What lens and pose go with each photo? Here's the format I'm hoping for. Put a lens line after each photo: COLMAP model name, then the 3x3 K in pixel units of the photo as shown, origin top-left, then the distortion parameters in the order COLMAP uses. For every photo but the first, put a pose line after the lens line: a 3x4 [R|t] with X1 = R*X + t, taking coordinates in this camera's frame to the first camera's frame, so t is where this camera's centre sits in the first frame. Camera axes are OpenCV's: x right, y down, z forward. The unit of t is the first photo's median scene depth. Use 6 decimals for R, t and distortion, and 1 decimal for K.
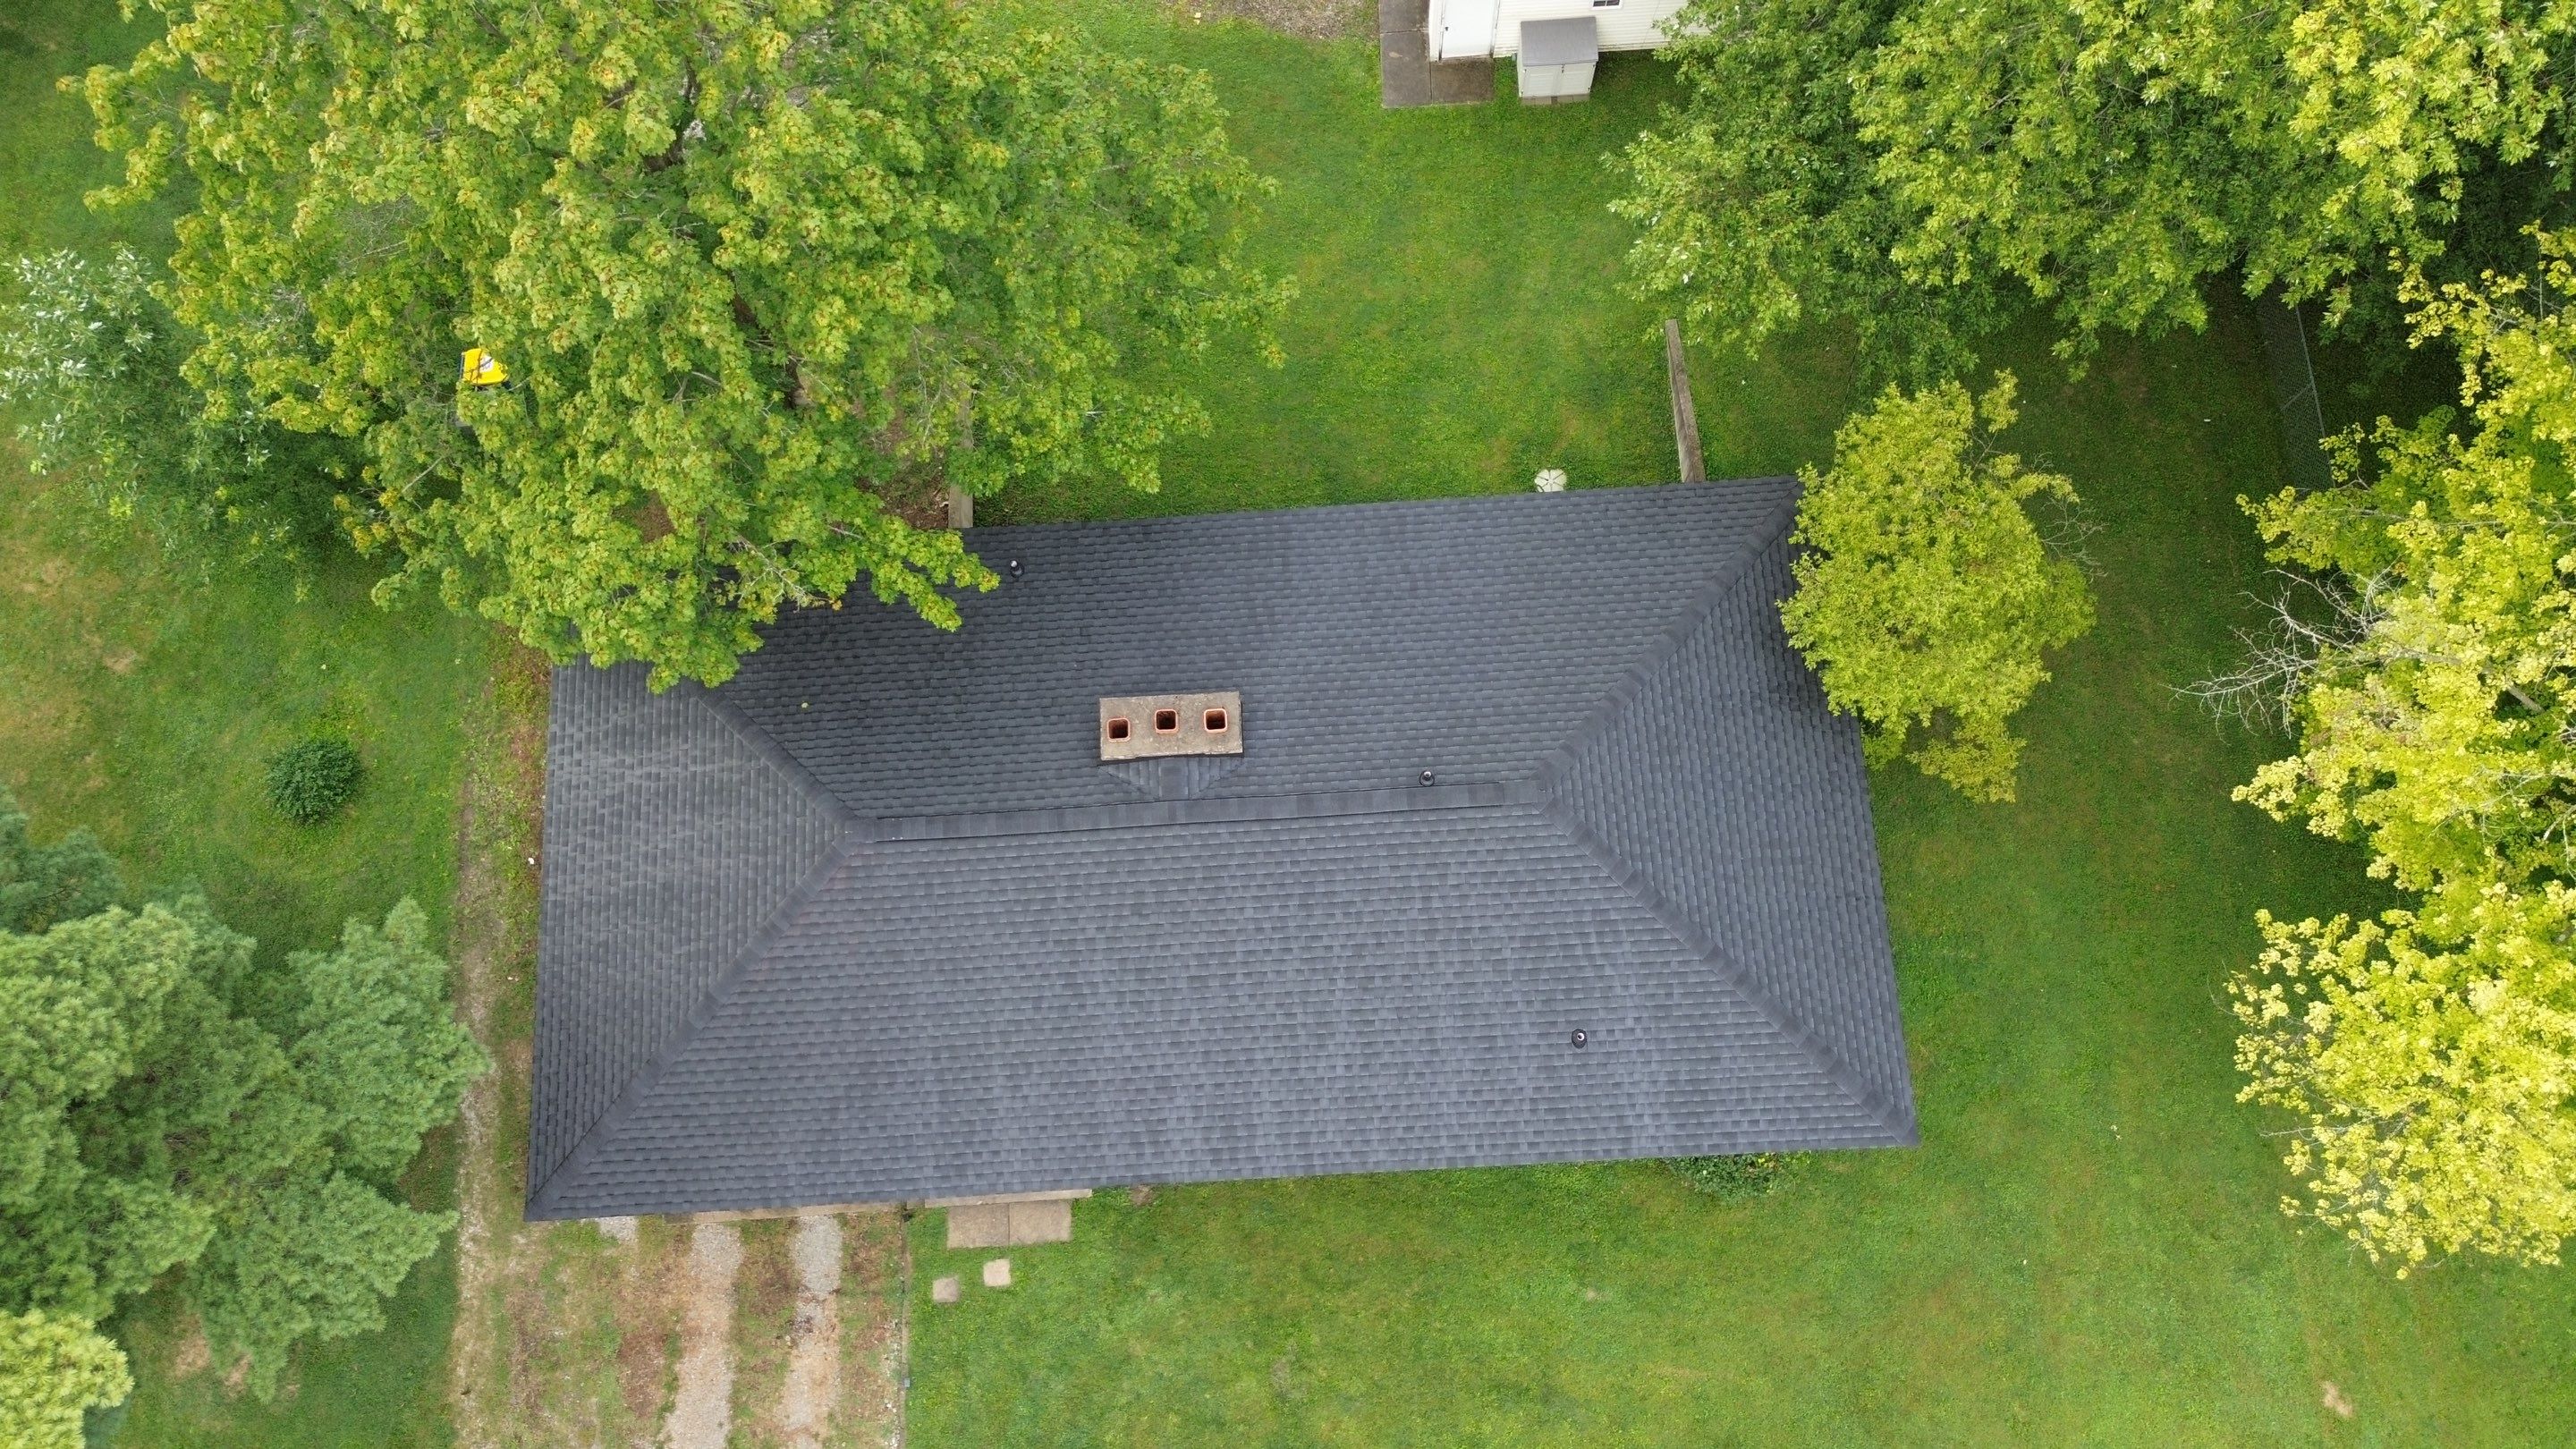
lens RADIAL K [[1802.6, 0, 1288.0], [0, 1802.6, 724.5], [0, 0, 1]] dist [0.092541, -0.079571]
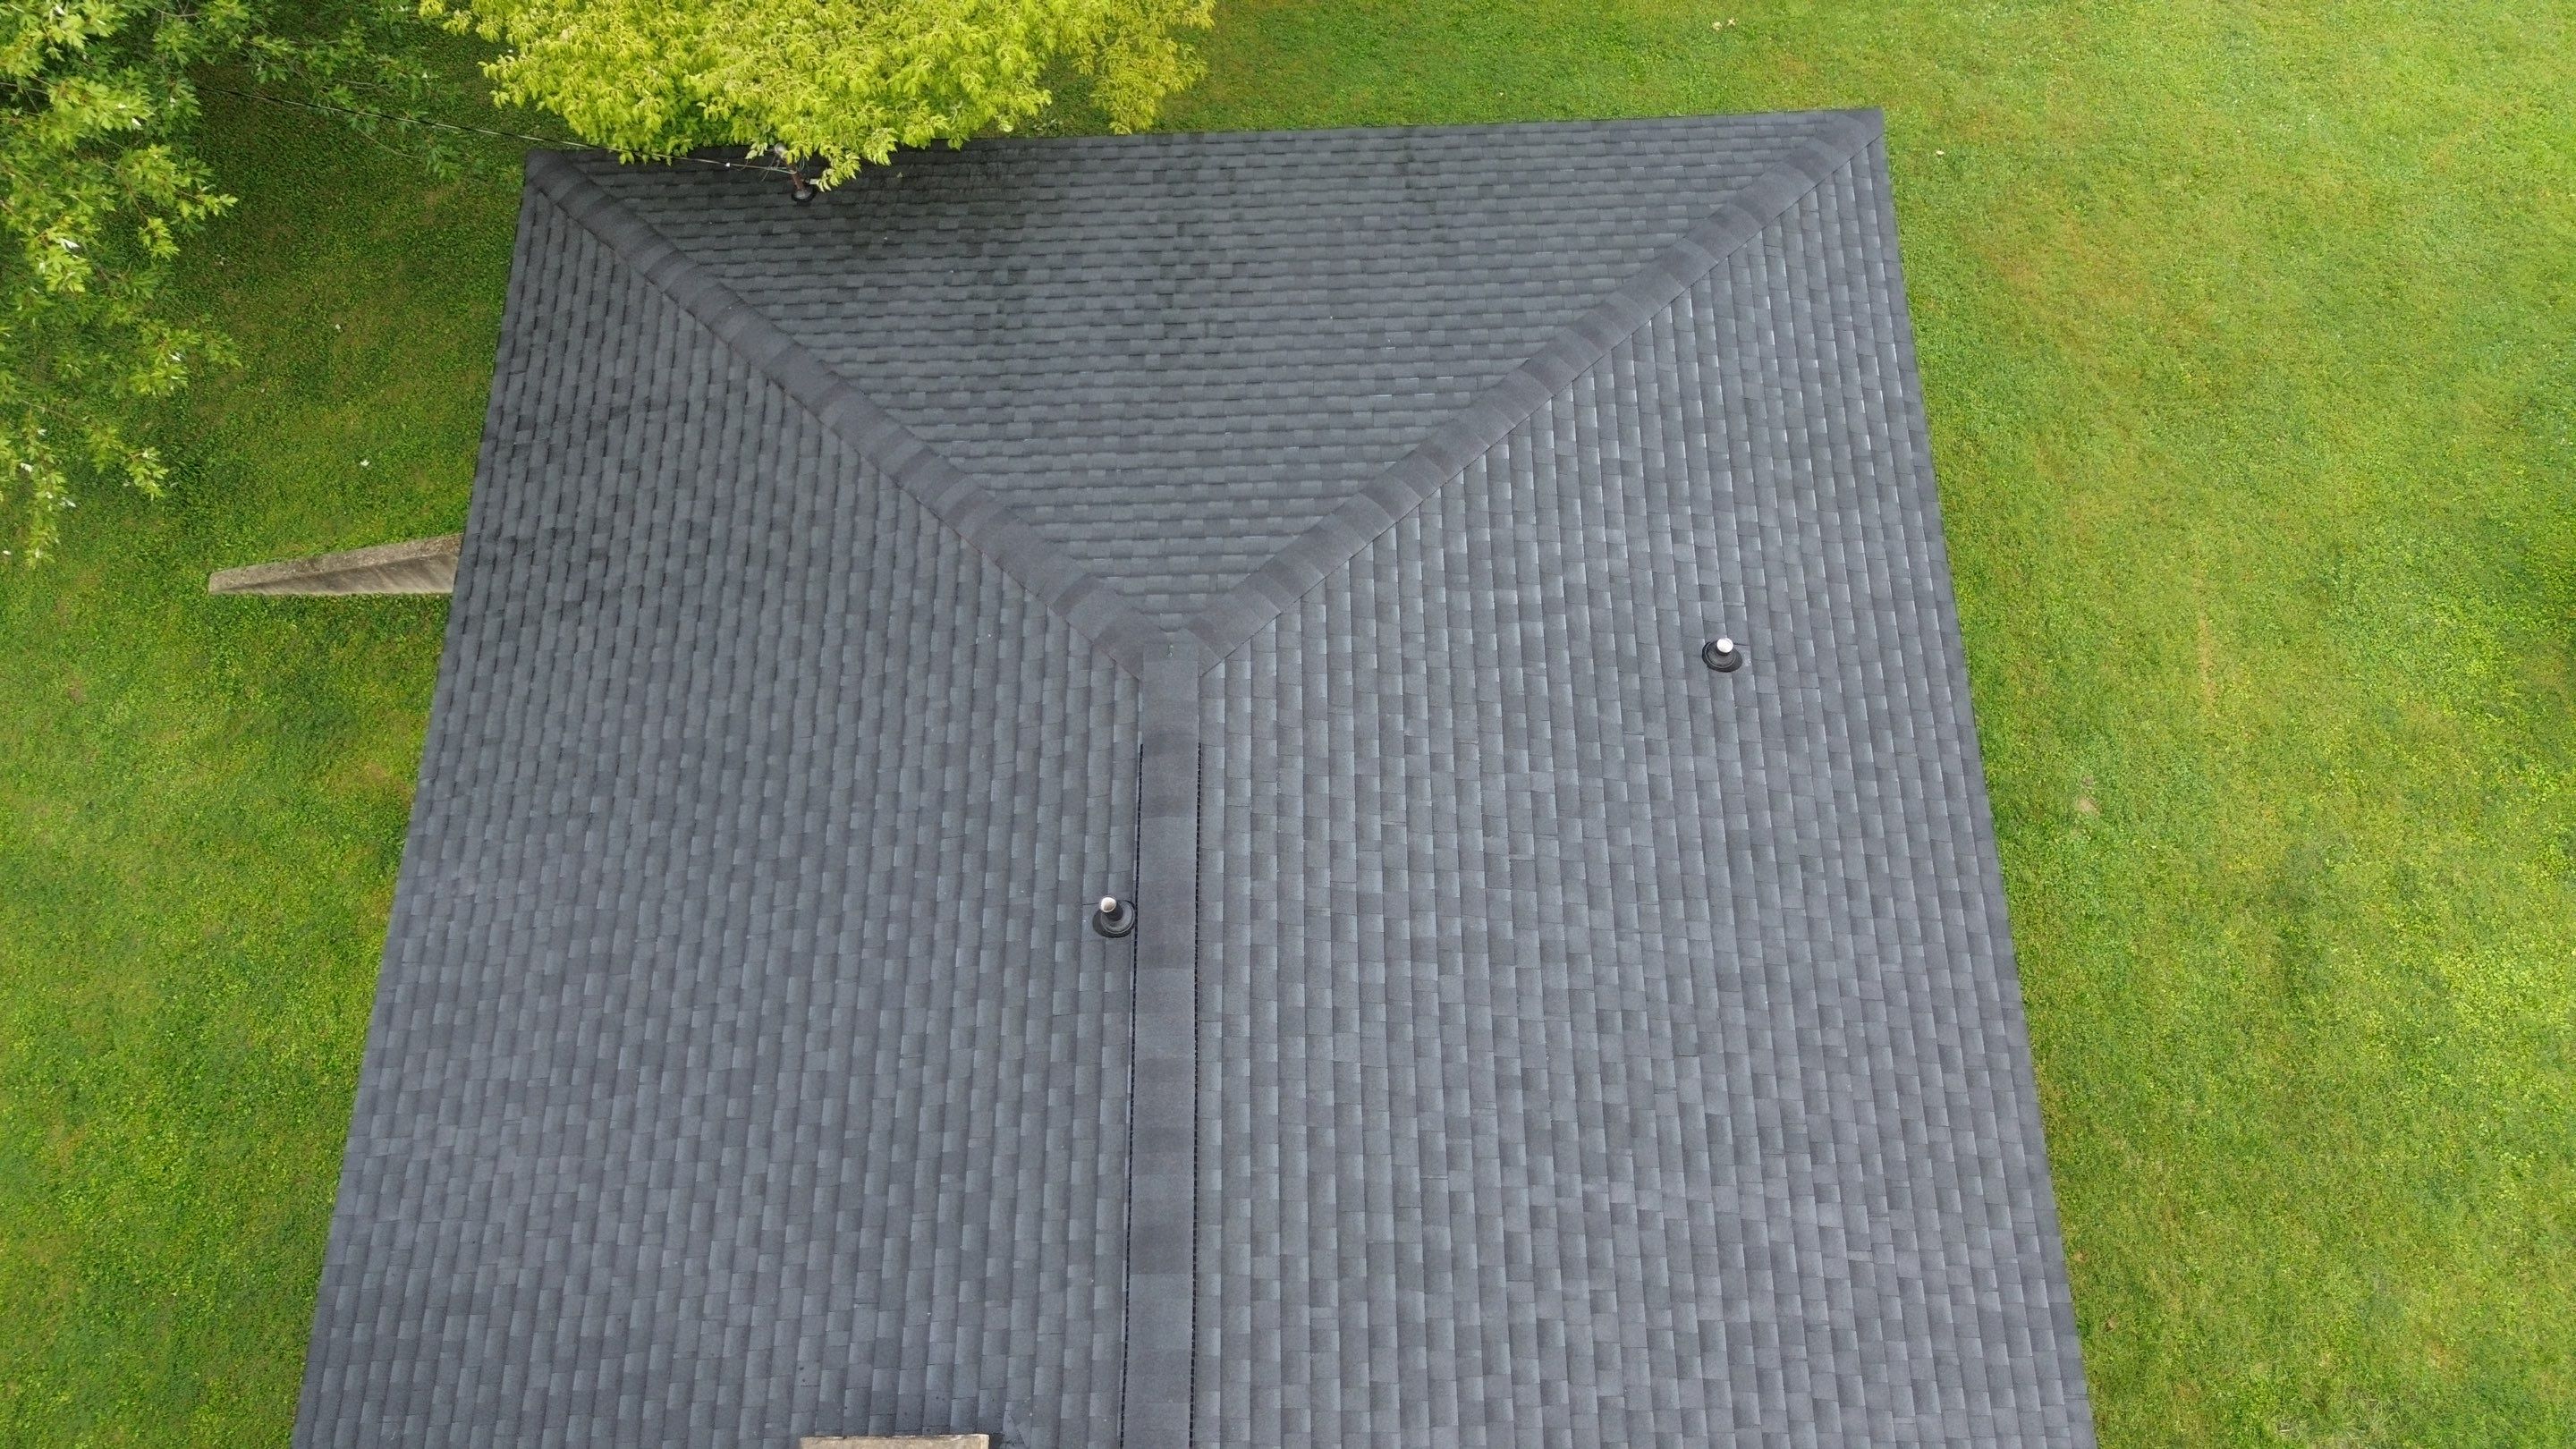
lens RADIAL K [[1802.6, 0, 1288.0], [0, 1802.6, 724.5], [0, 0, 1]] dist [0.092541, -0.079571]
pose [[0.046989, -0.914410, 0.402053, -0.038627], [0.976397, 0.126991, 0.174708, -0.006650], [-0.210812, 0.384354, 0.898794, 0.626863]]
